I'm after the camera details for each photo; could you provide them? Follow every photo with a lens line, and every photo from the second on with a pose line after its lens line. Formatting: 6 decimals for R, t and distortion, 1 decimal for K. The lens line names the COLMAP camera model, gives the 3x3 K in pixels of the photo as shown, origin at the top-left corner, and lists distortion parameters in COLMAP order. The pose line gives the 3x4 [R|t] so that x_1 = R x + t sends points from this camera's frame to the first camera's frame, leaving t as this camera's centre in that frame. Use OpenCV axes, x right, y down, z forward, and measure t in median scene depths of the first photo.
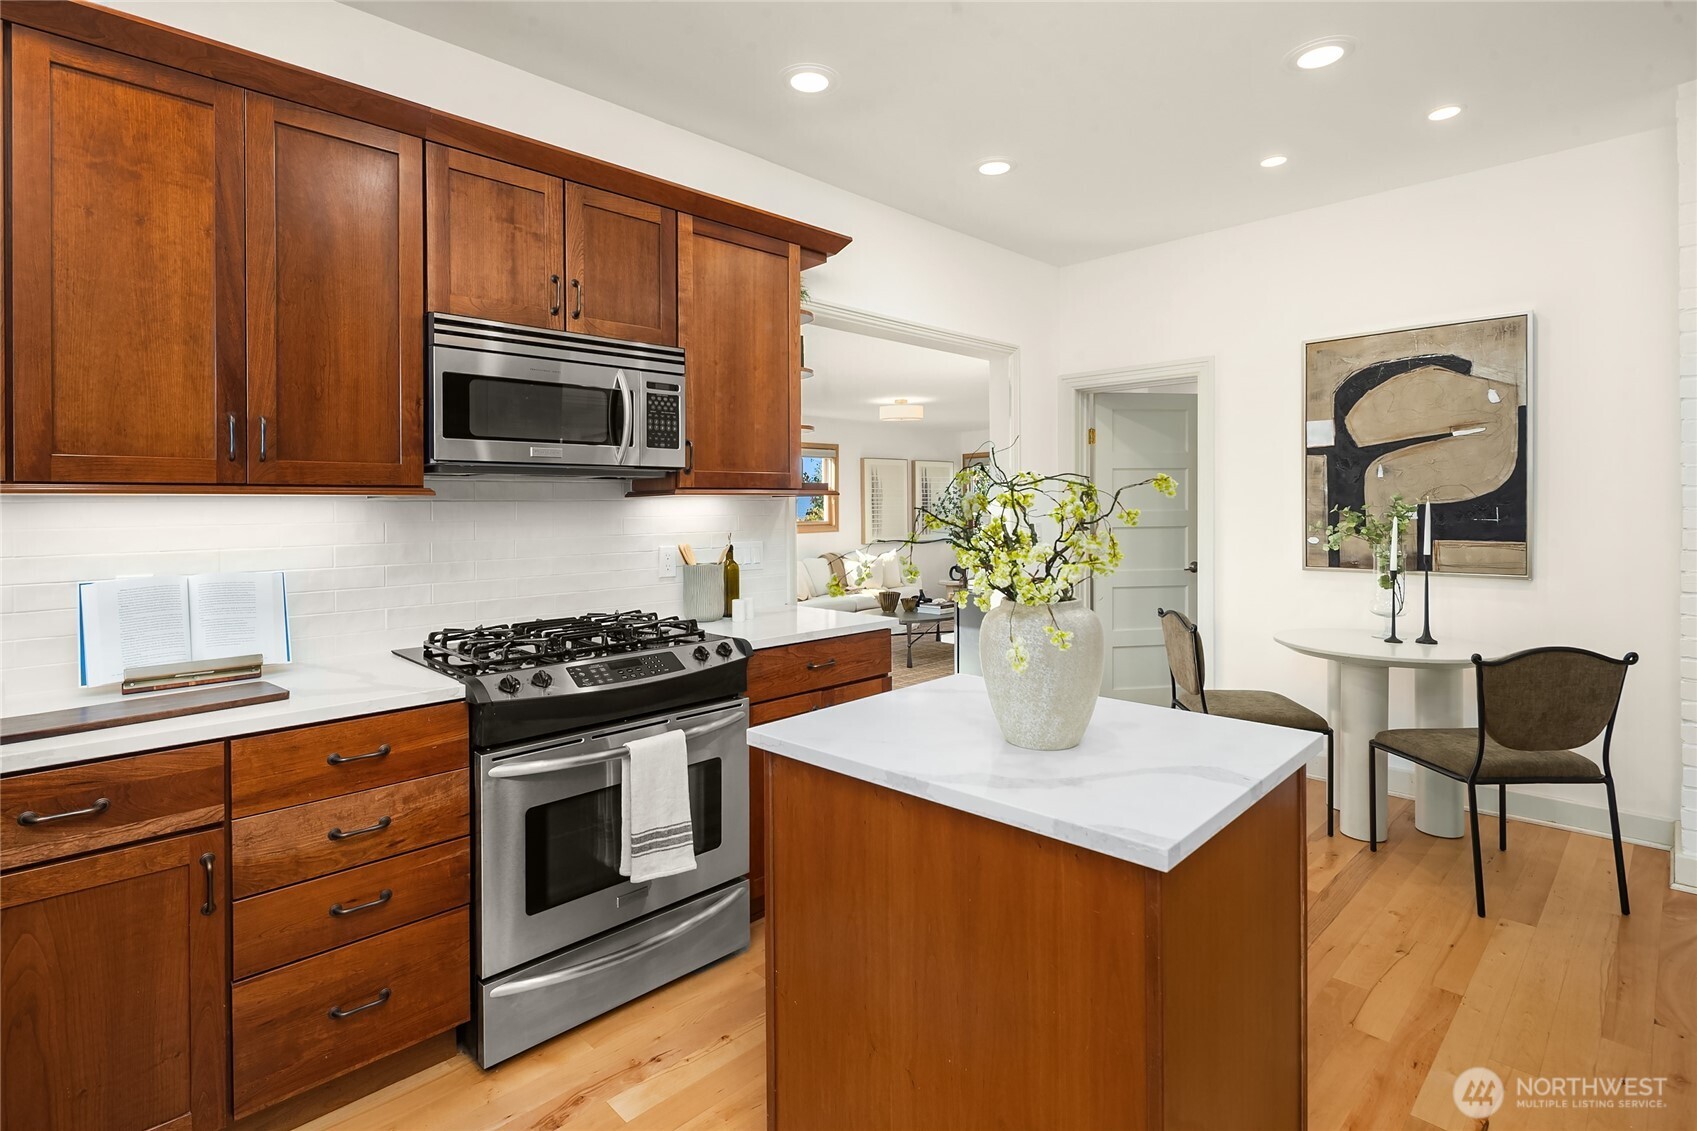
lens RADIAL K [[818.0, 0, 844.5], [0, 818.0, 507.5], [0, 0, 1]] dist [0.005781, -0.005584]
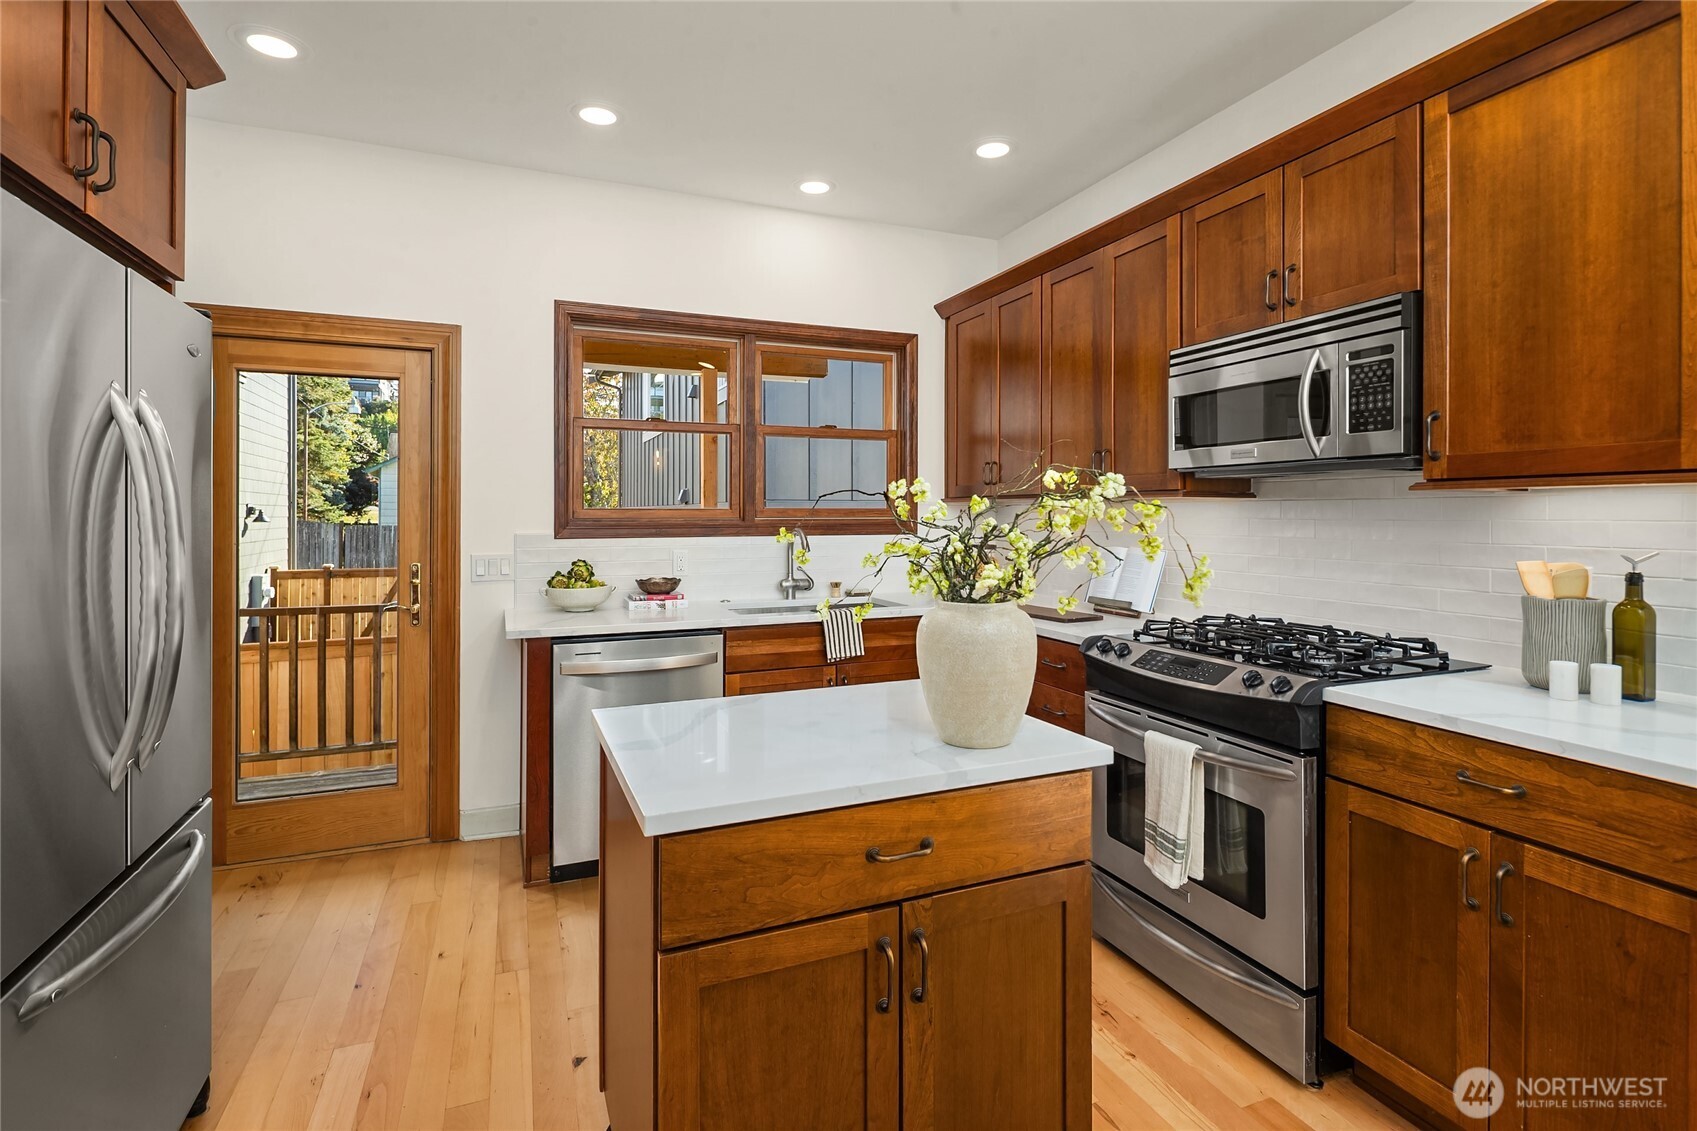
lens RADIAL K [[818.0, 0, 844.5], [0, 818.0, 507.5], [0, 0, 1]] dist [0.005781, -0.005584]
pose [[-0.371369, 0.006450, -0.928463, 0.686625], [0.007463, 0.999964, 0.003962, -0.006290], [0.928455, -0.005458, -0.371404, 0.813357]]
